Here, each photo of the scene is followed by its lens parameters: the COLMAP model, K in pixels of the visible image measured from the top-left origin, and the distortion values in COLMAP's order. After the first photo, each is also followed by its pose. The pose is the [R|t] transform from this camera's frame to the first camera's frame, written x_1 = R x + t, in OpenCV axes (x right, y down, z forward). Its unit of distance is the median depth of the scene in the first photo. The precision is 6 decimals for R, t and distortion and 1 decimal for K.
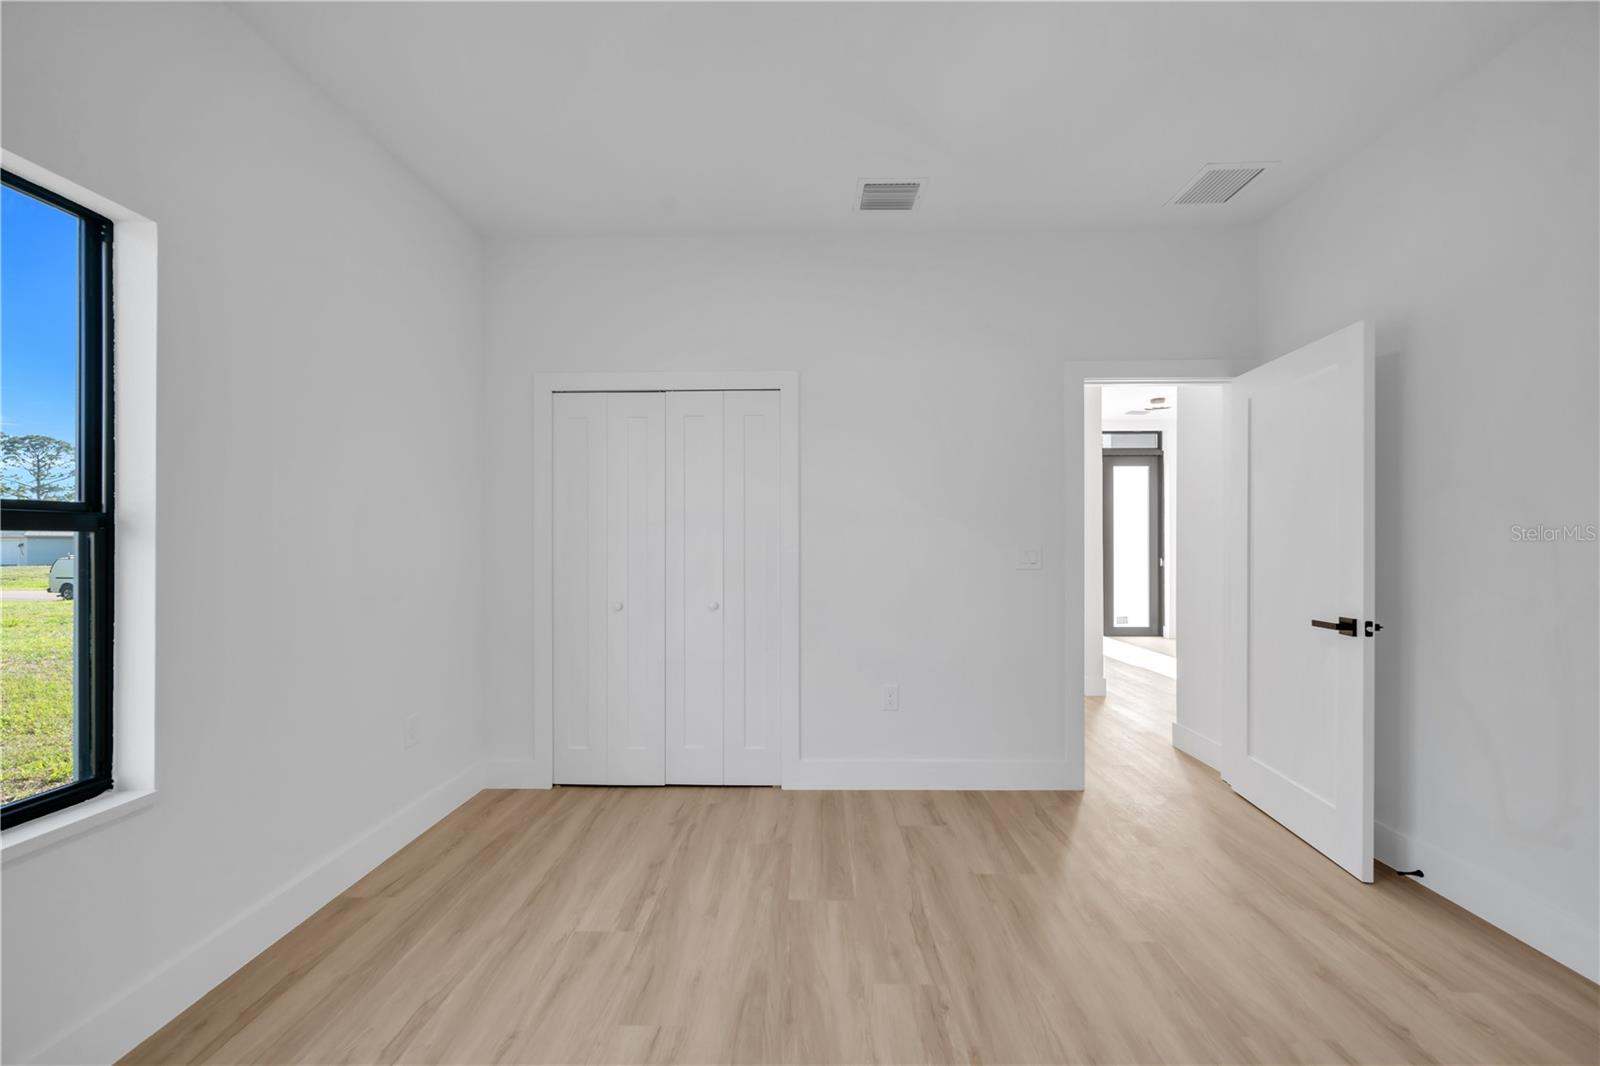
lens RADIAL K [[554.2, 0, 802.9], [0, 554.2, 533.3], [0, 0, 1]] dist [-0.003483, 0.000205]
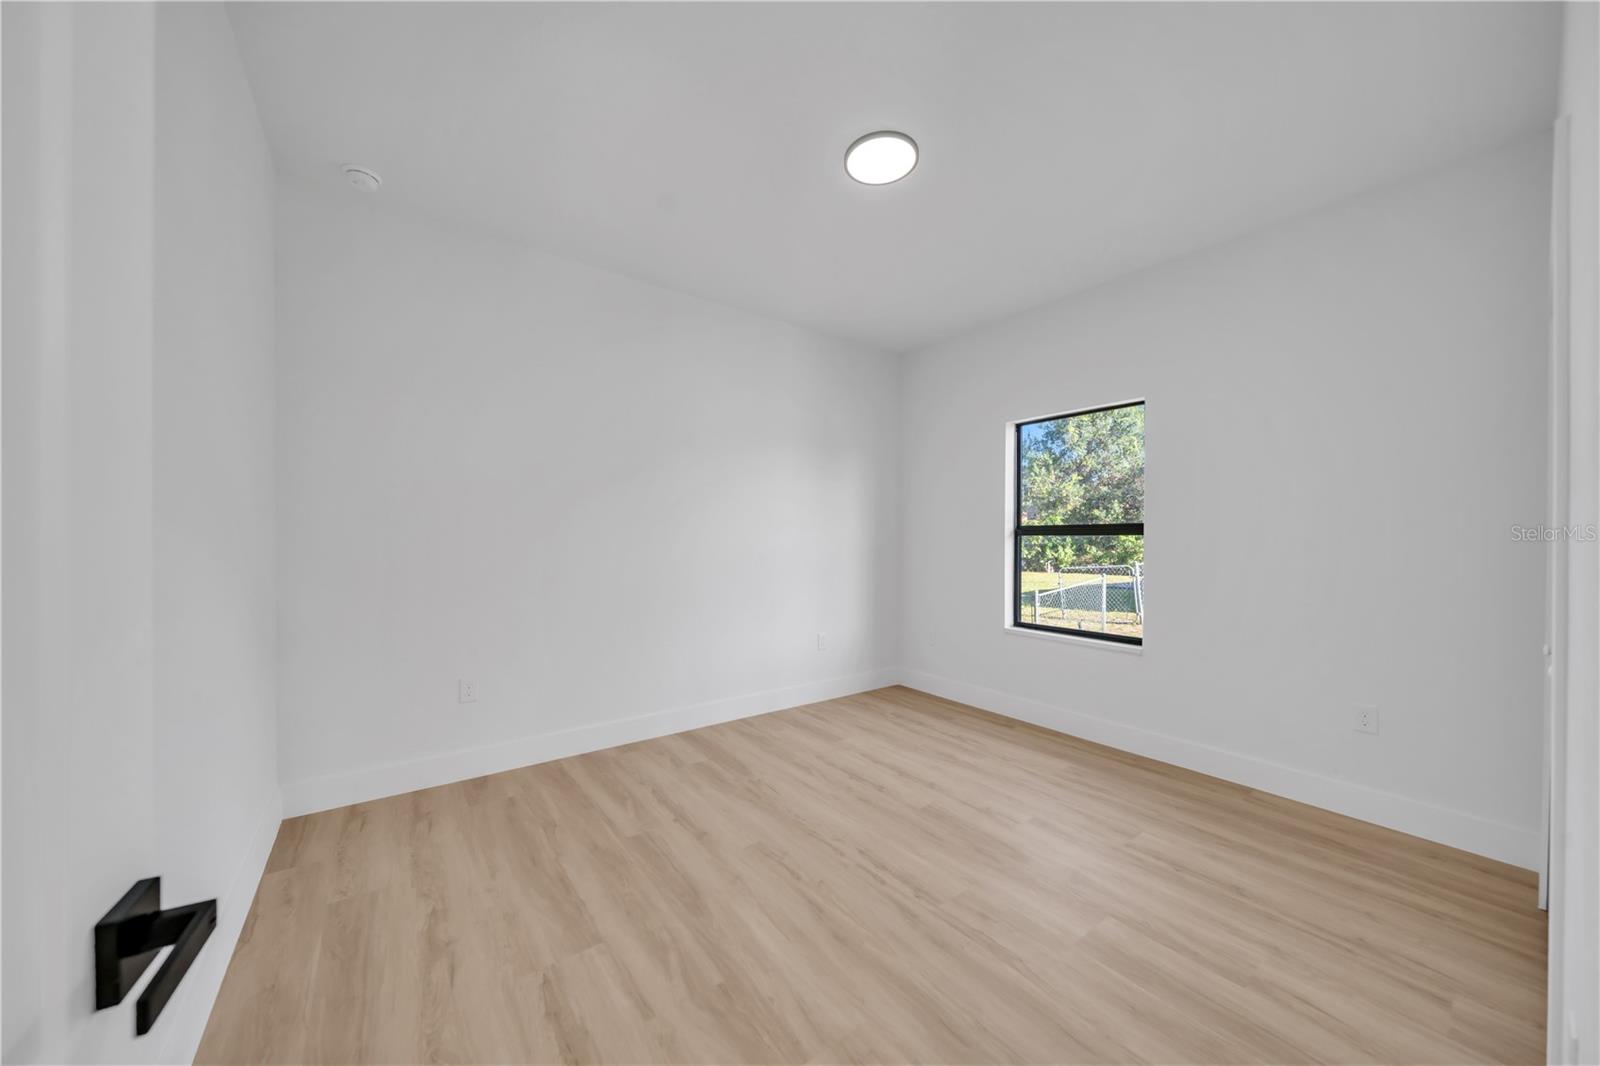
lens RADIAL K [[554.2, 0, 802.6], [0, 554.2, 542.6], [0, 0, 1]] dist [-0.003483, 0.000205]
pose [[-0.784122, 0.005746, -0.620580, 1.062238], [0.003975, 0.999983, 0.004237, 0.012487], [0.620594, 0.000856, -0.784131, 1.543279]]
